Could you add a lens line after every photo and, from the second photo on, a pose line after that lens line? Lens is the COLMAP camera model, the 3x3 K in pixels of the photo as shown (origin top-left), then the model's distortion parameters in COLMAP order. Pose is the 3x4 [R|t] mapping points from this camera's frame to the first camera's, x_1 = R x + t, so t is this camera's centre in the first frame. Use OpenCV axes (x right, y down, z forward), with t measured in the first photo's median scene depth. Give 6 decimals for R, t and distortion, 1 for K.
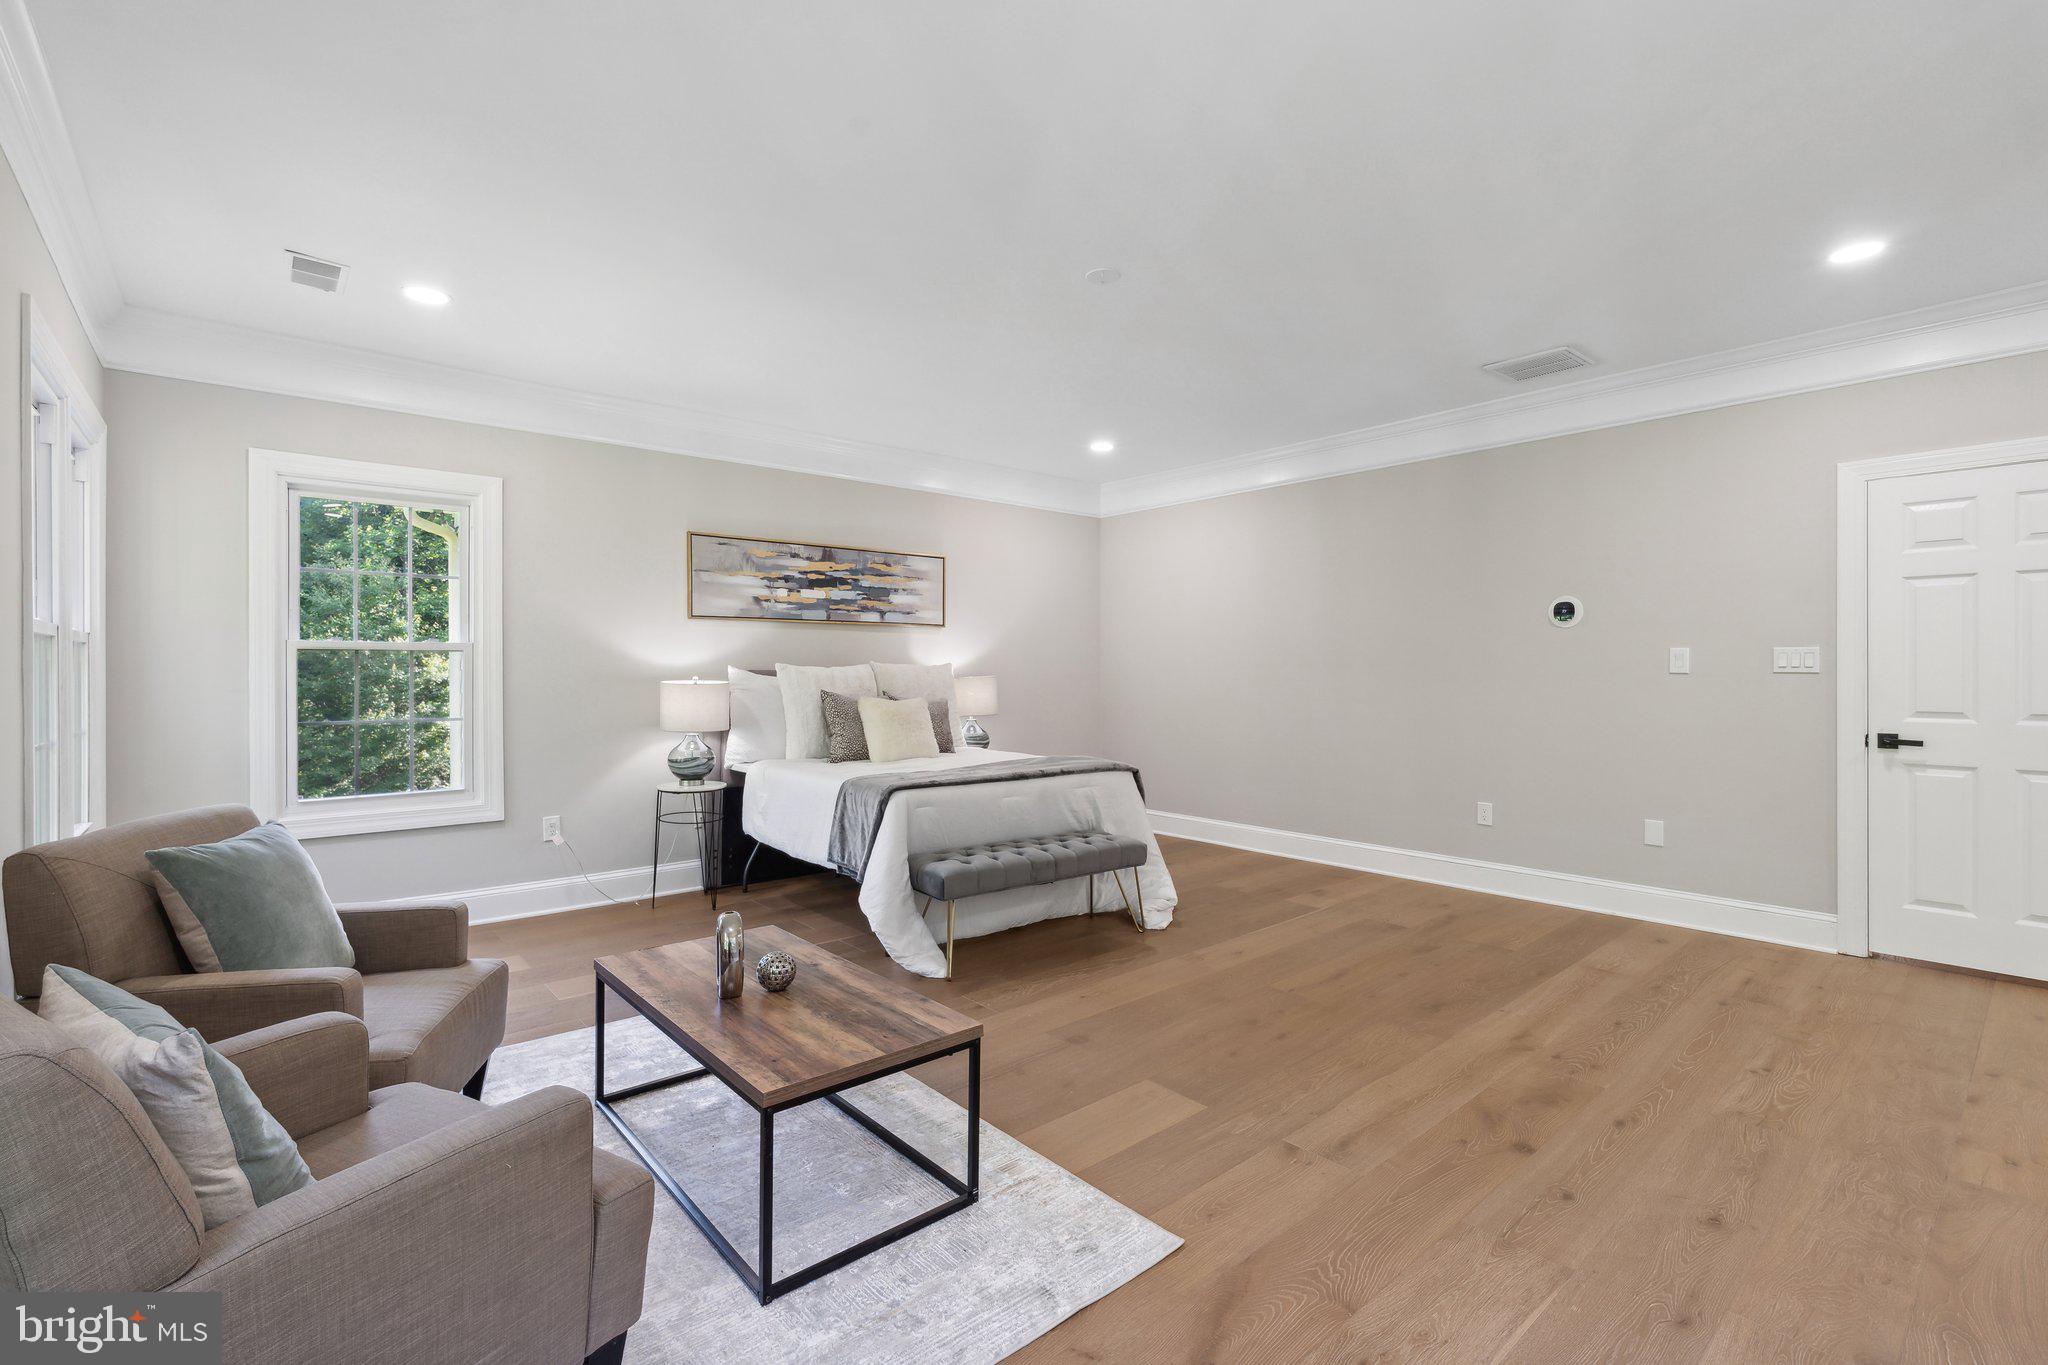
lens RADIAL K [[916.3, 0, 1030.1], [0, 916.3, 678.4], [0, 0, 1]] dist [-0.004354, -0.000220]
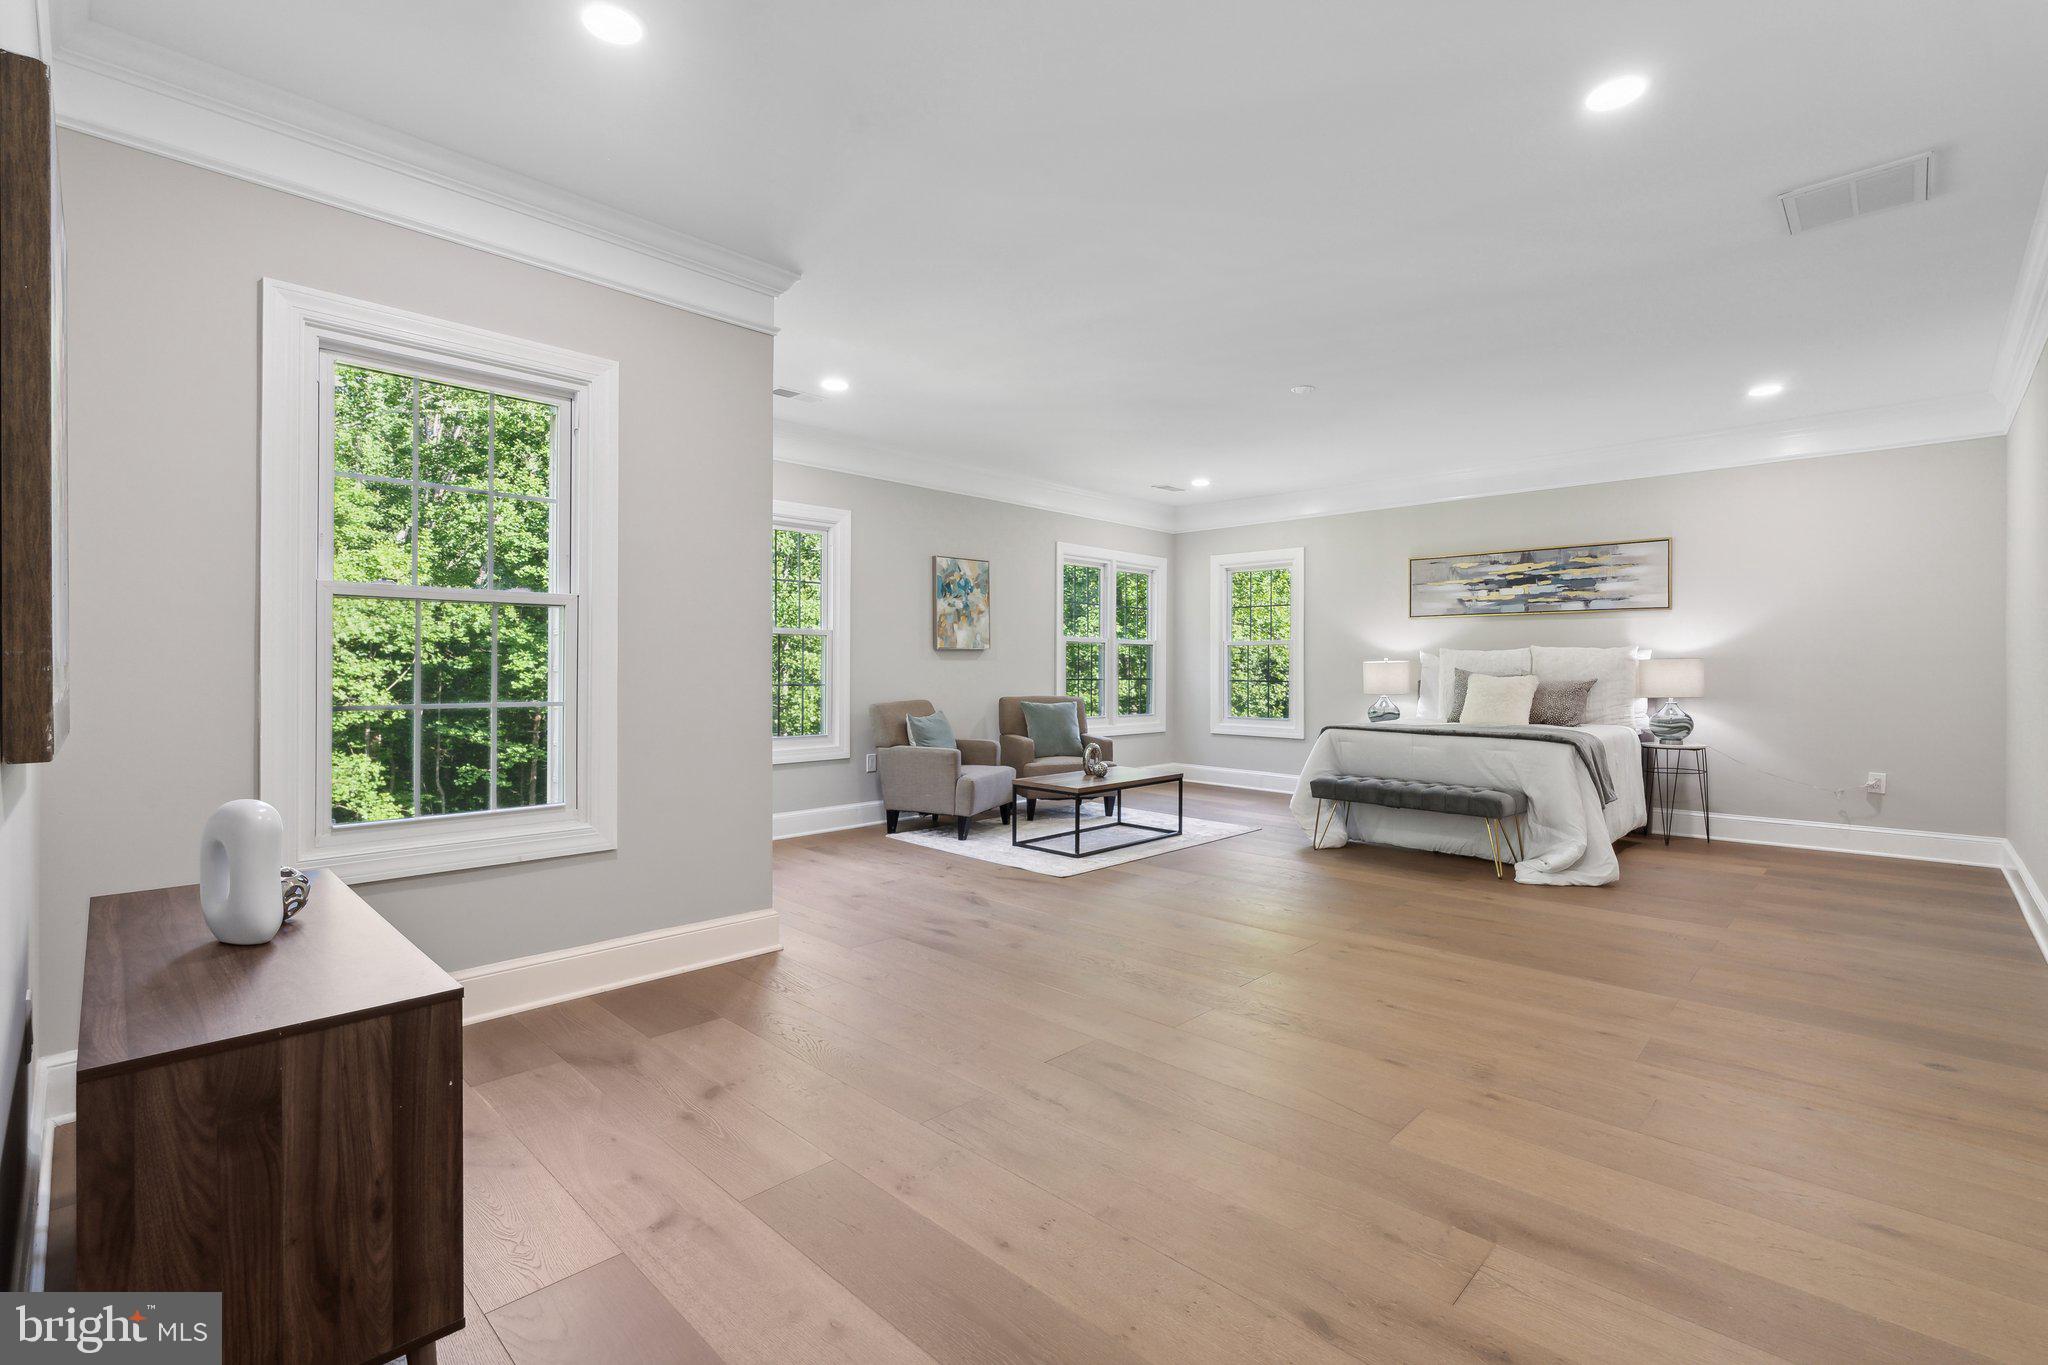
lens RADIAL K [[916.3, 0, 1027.1], [0, 916.3, 673.8], [0, 0, 1]] dist [-0.004354, -0.000220]
pose [[0.095069, 0.007113, -0.995445, 0.919131], [-0.012629, 0.999903, 0.005938, 0.019011], [0.995391, 0.012007, 0.095150, 0.237498]]
